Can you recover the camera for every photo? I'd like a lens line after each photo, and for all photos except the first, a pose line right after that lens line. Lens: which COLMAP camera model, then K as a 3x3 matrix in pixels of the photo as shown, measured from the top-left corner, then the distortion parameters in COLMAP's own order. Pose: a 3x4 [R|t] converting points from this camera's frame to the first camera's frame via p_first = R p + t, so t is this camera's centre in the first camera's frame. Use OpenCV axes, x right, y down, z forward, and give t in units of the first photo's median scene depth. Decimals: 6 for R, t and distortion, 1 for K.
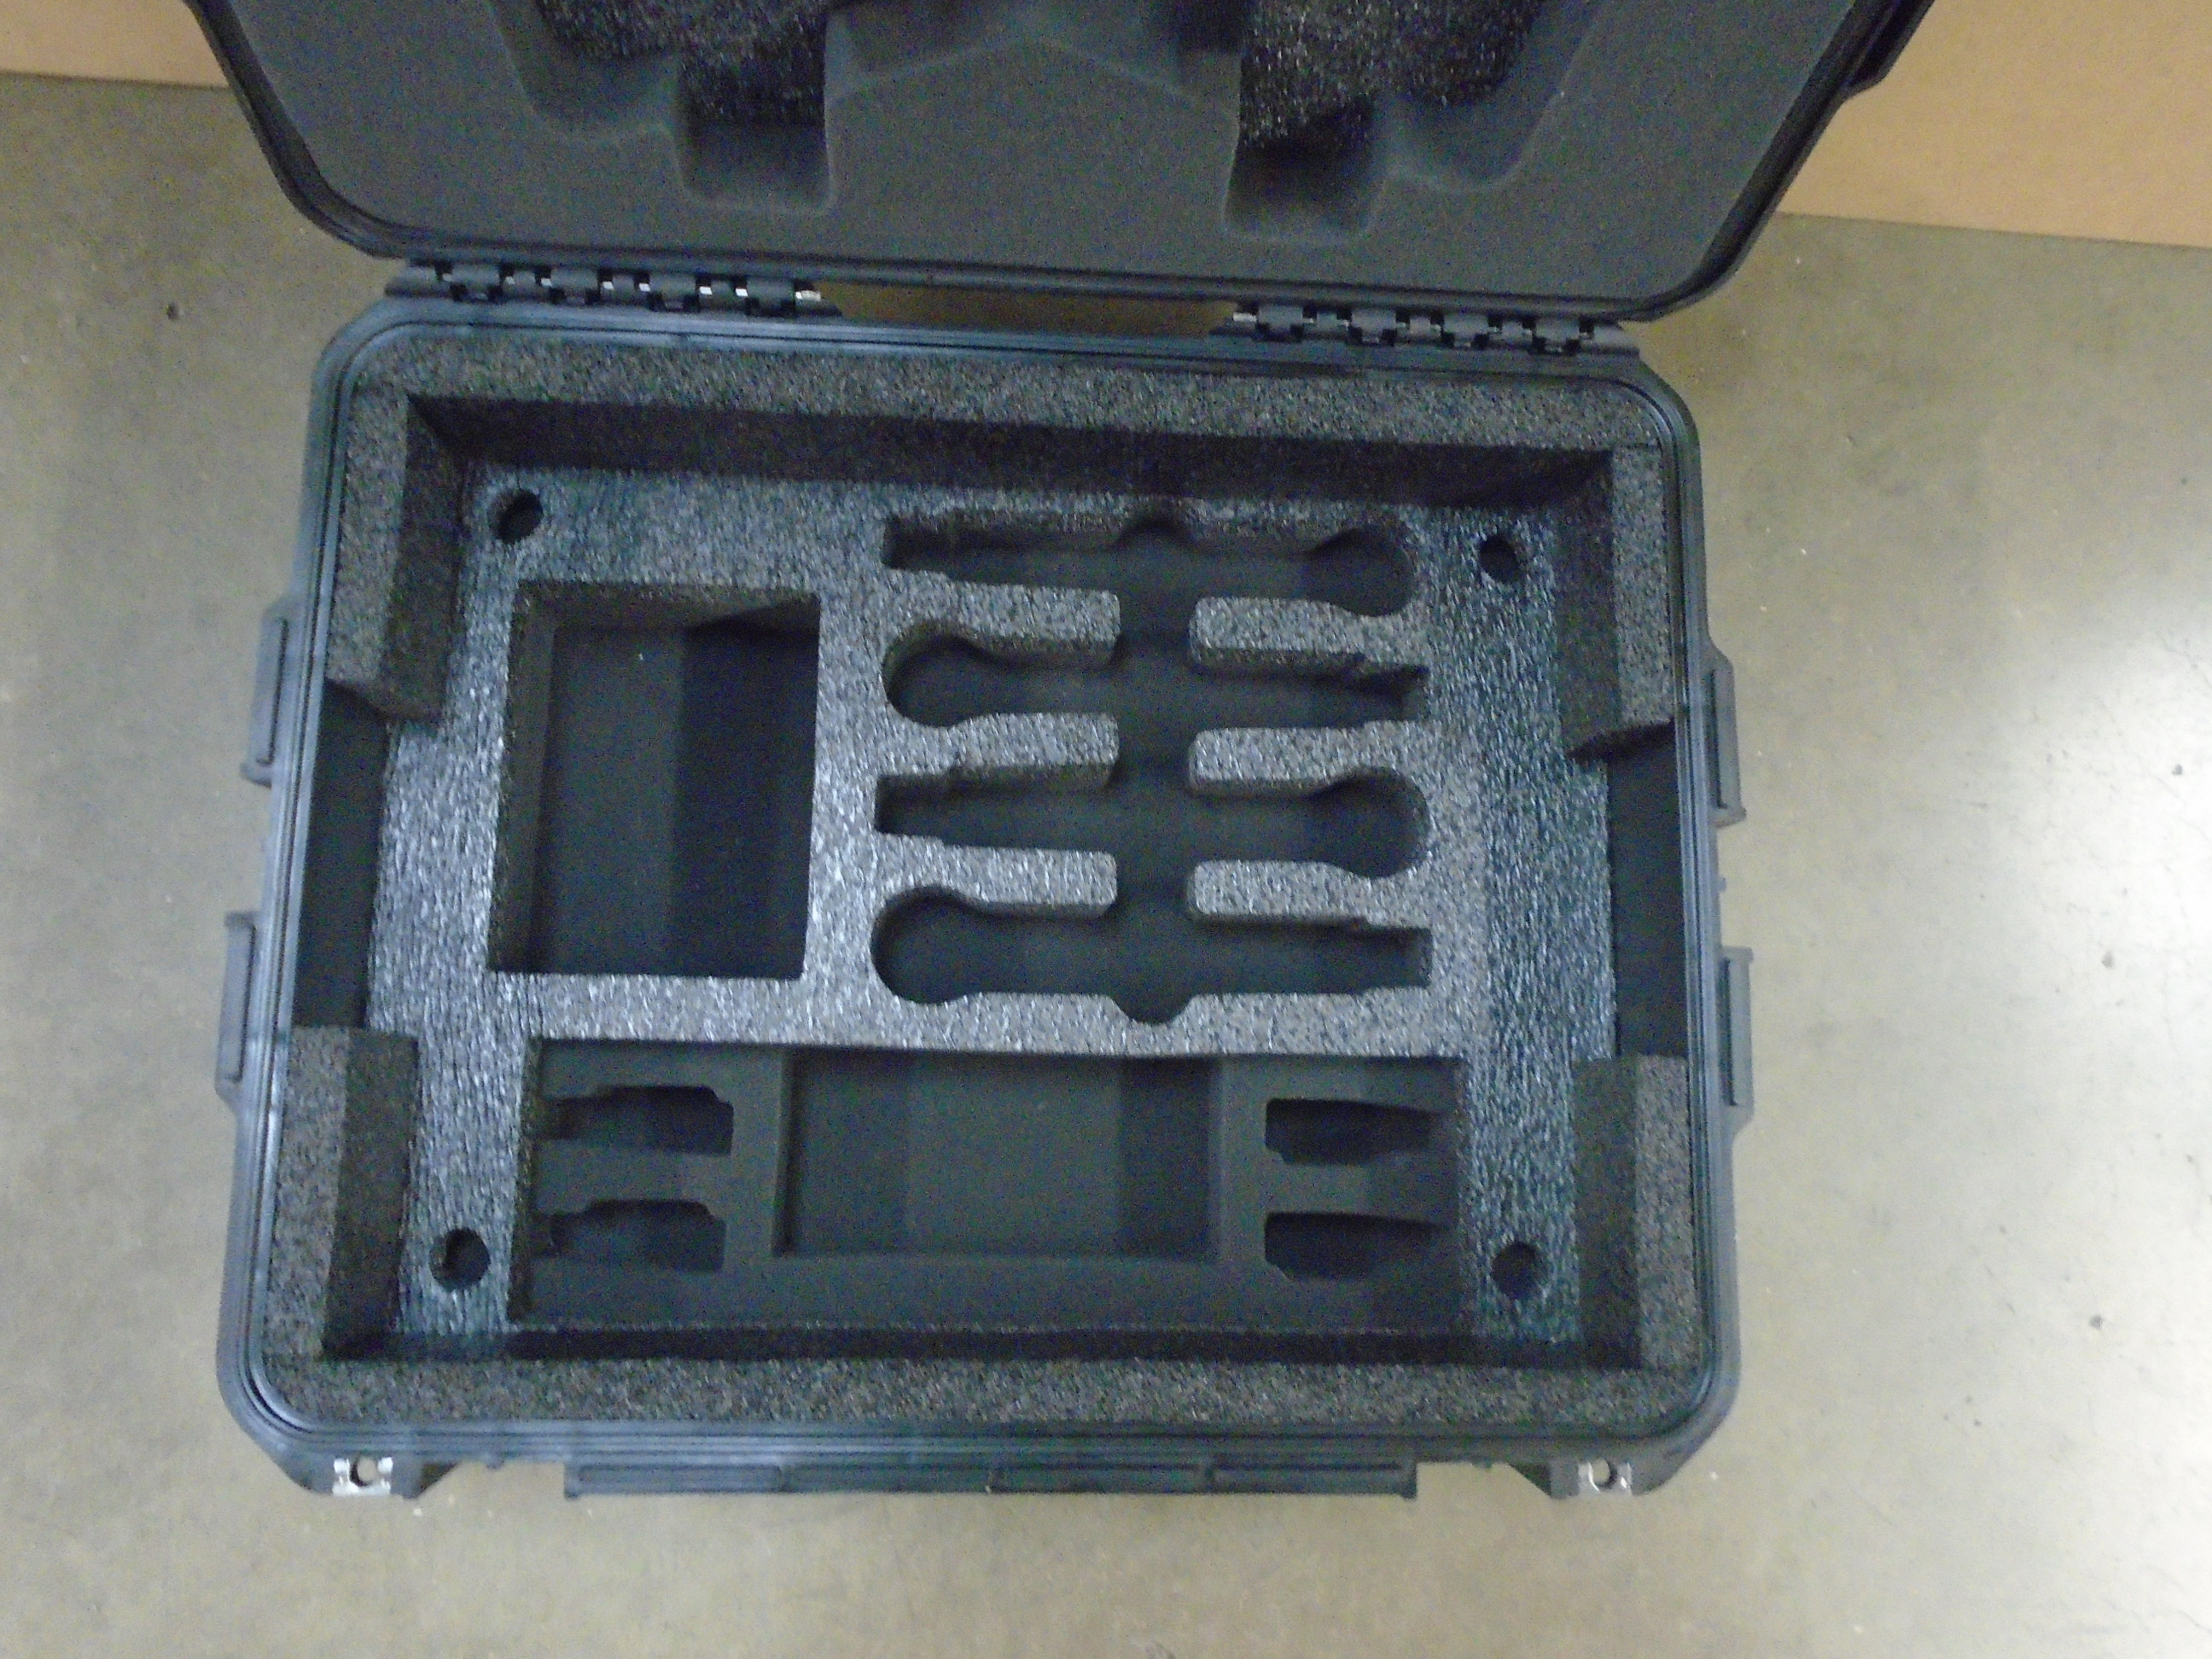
lens RADIAL K [[1699.9, 0, 1095.9], [0, 1699.9, 818.0], [0, 0, 1]] dist [-0.003969, -0.001160]
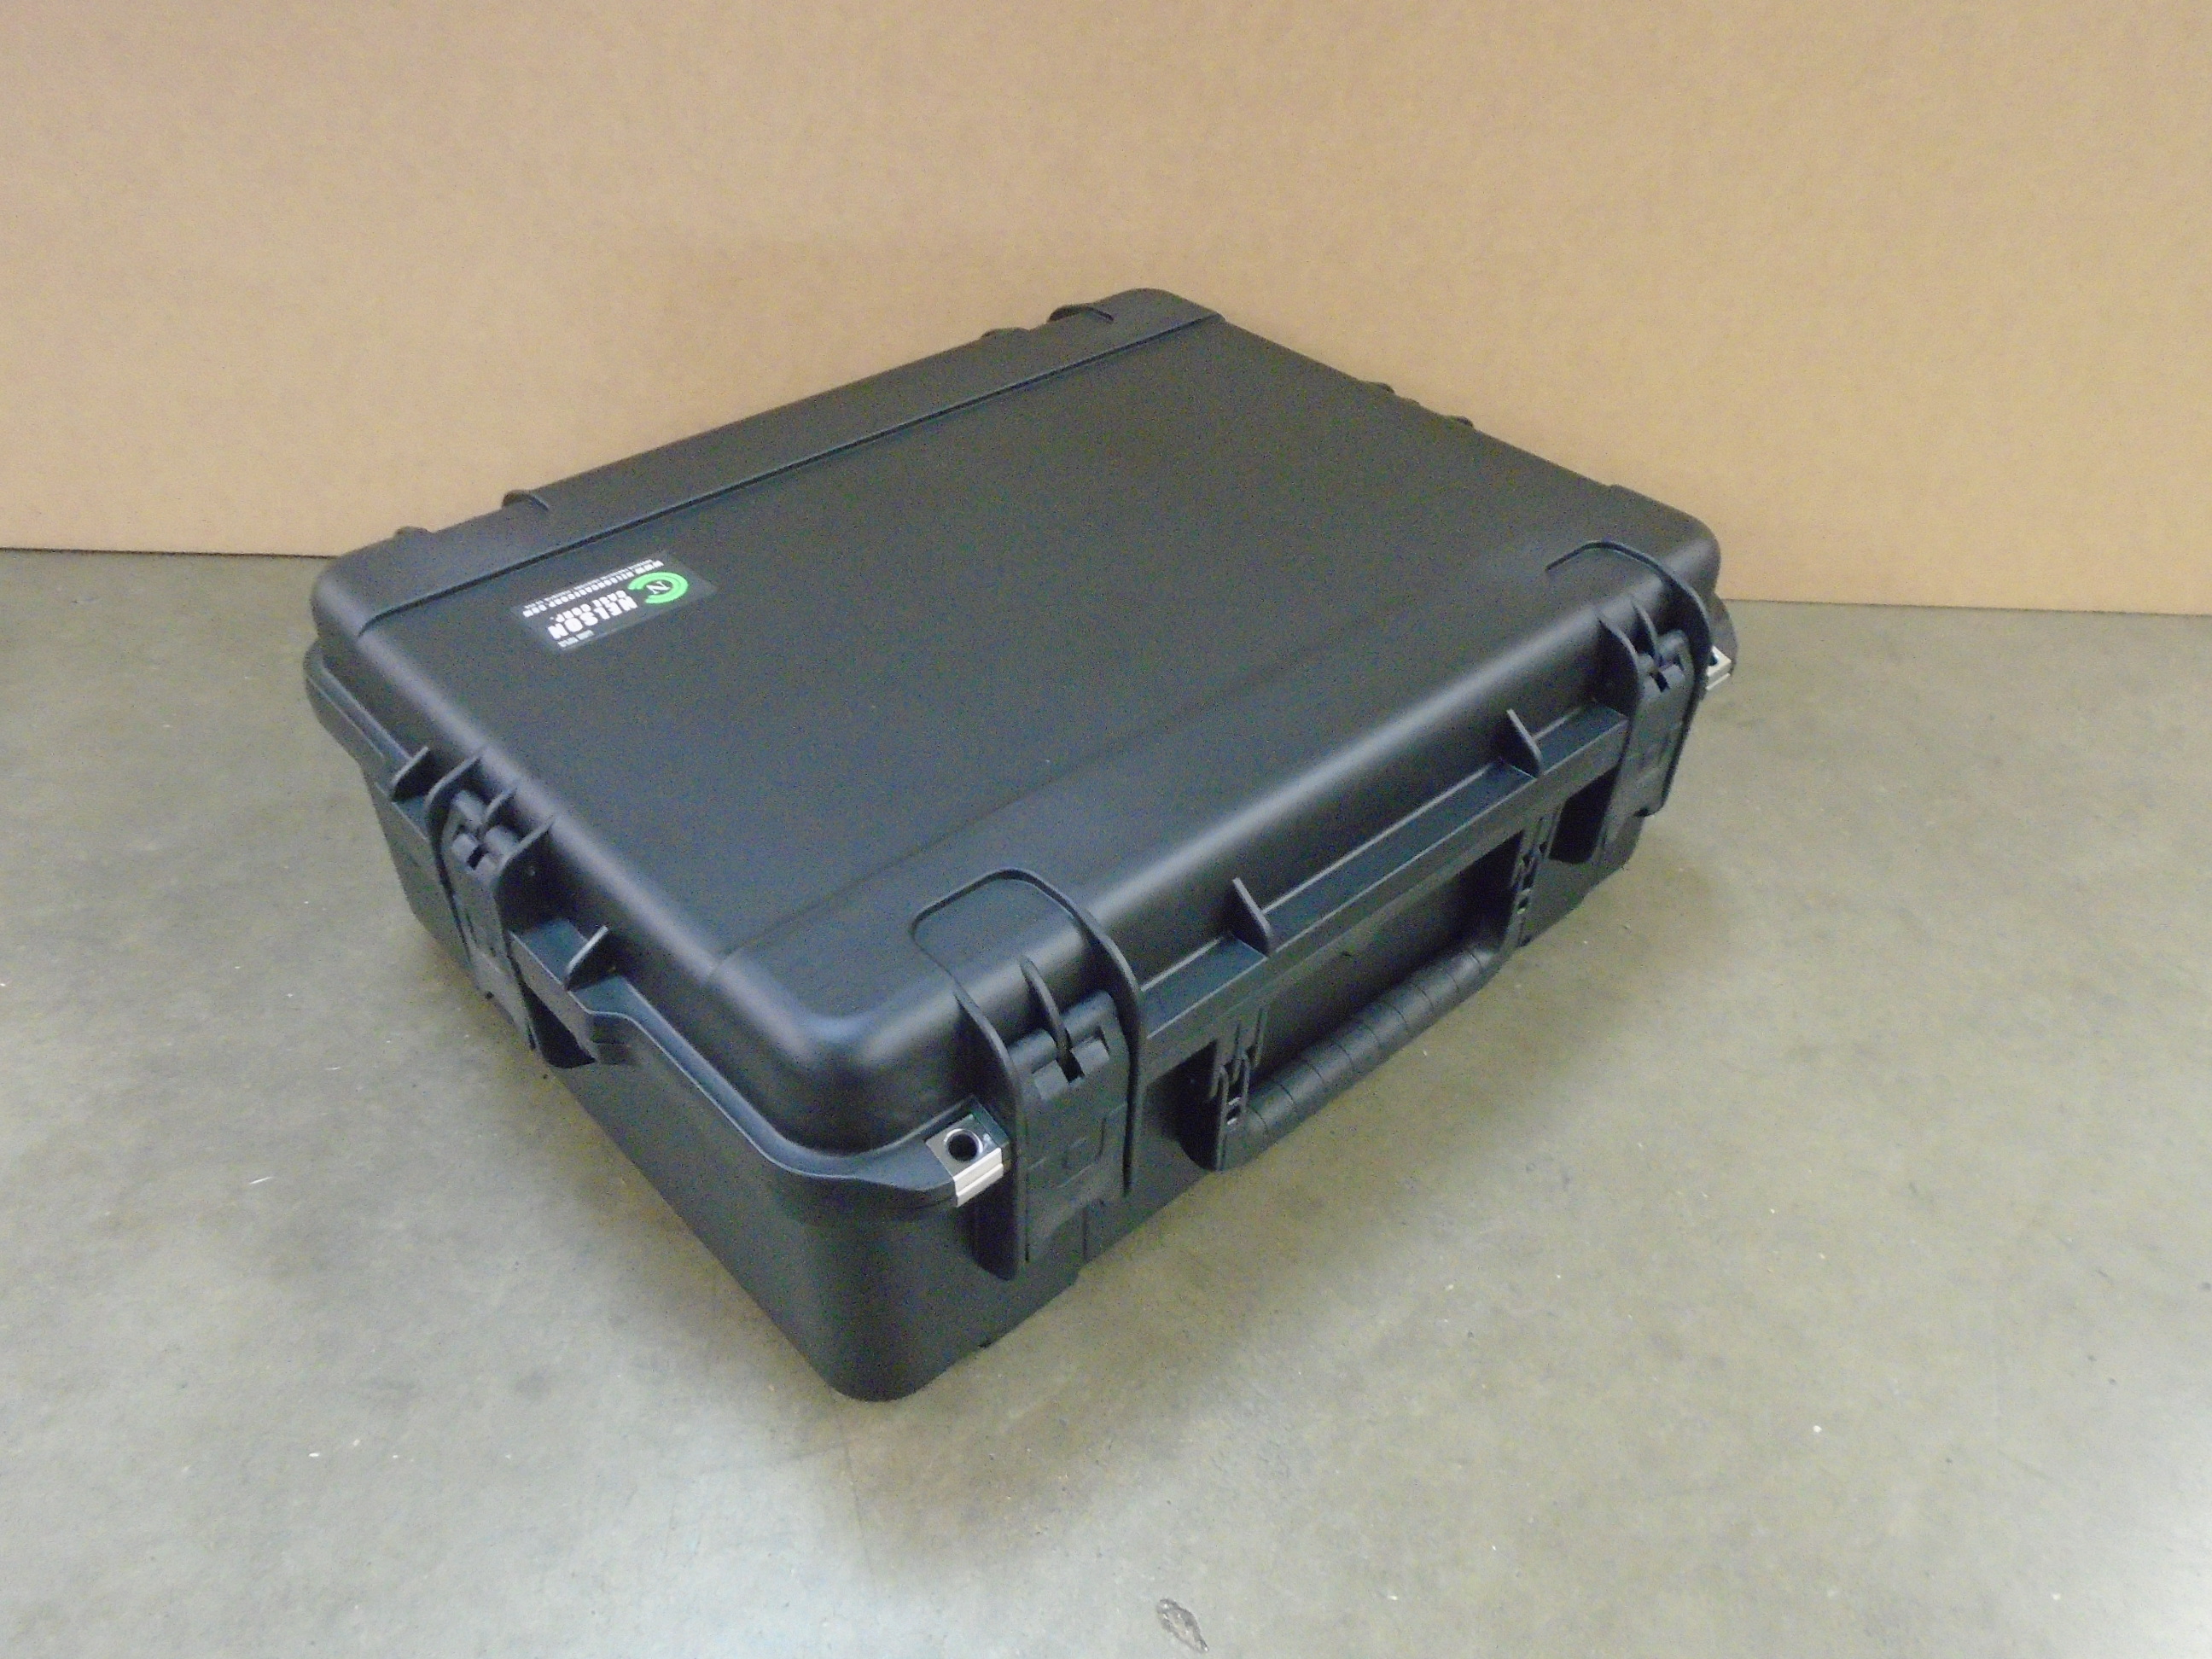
lens RADIAL K [[1699.9, 0, 1098.0], [0, 1699.9, 829.7], [0, 0, 1]] dist [-0.003969, -0.001160]
pose [[0.998282, -0.054877, -0.020523, 0.042122], [0.027365, 0.746451, -0.664877, 0.810377], [0.051806, 0.663174, 0.746671, 0.163116]]
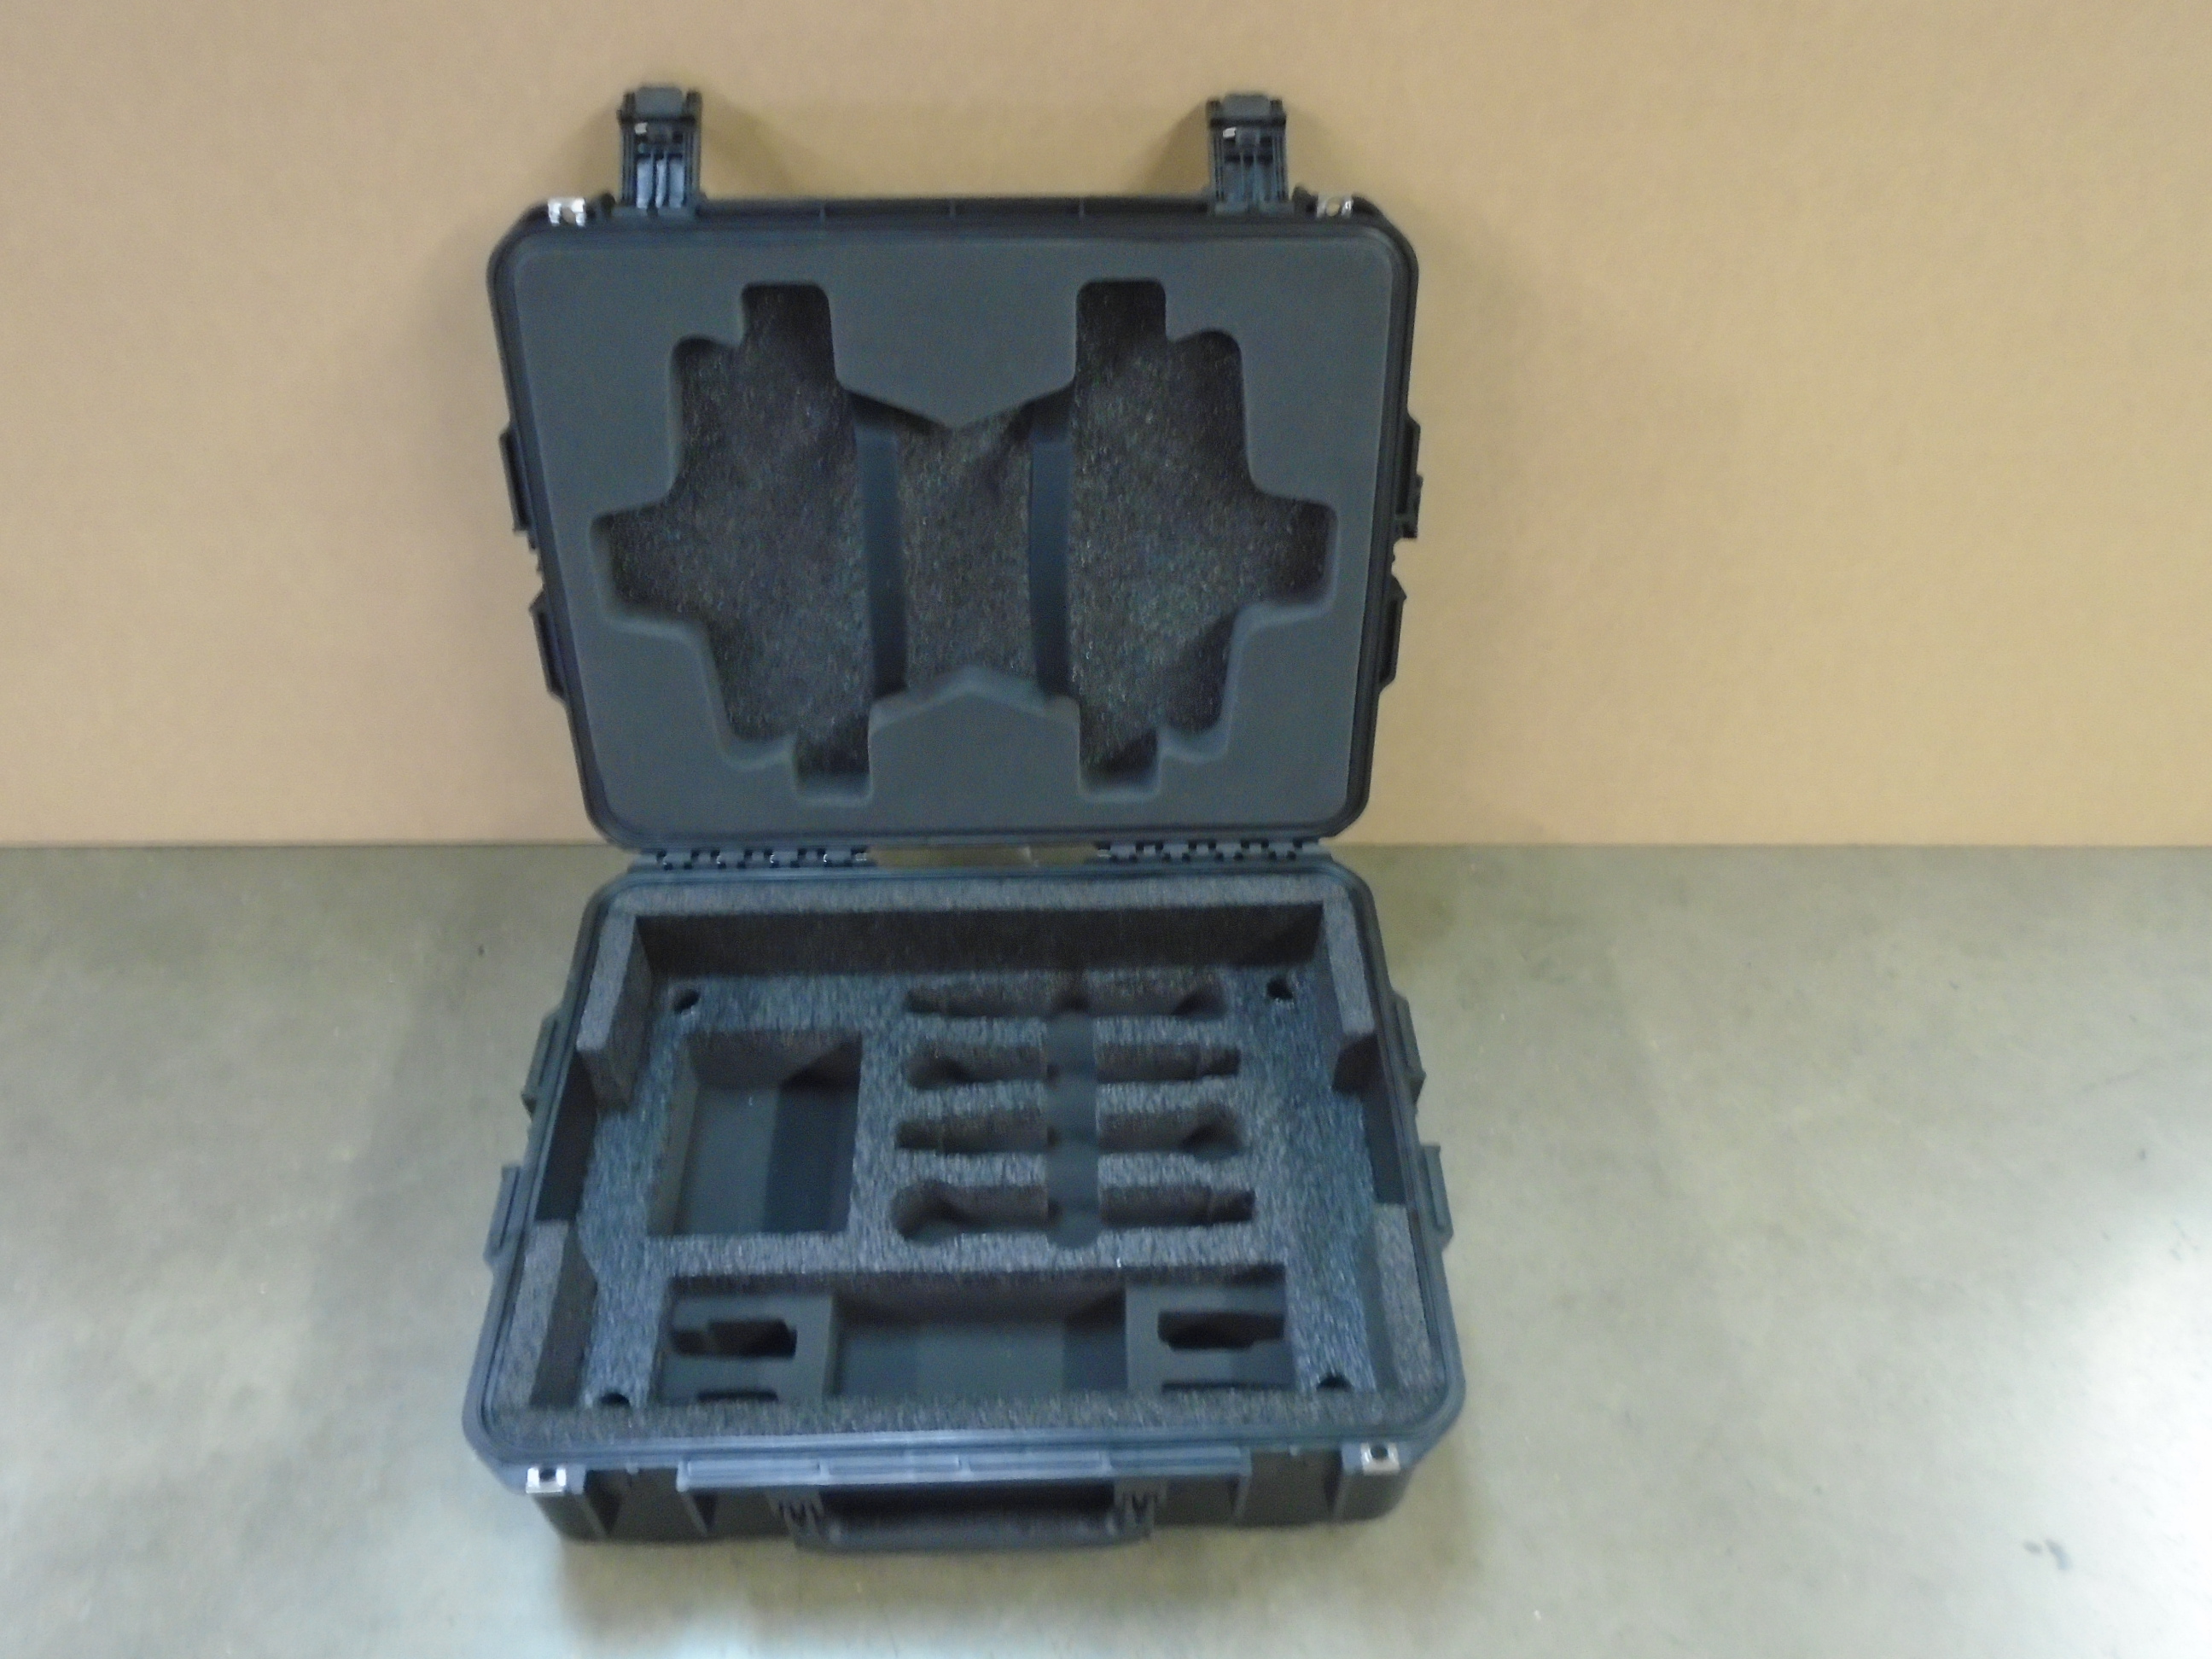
lens RADIAL K [[1699.9, 0, 1097.4], [0, 1699.9, 825.3], [0, 0, 1]] dist [-0.003969, -0.001160]
pose [[0.996650, -0.079832, -0.017787, 0.114019], [0.055372, 0.818642, -0.571628, 0.692557], [0.060196, 0.568728, 0.820320, -0.471908]]
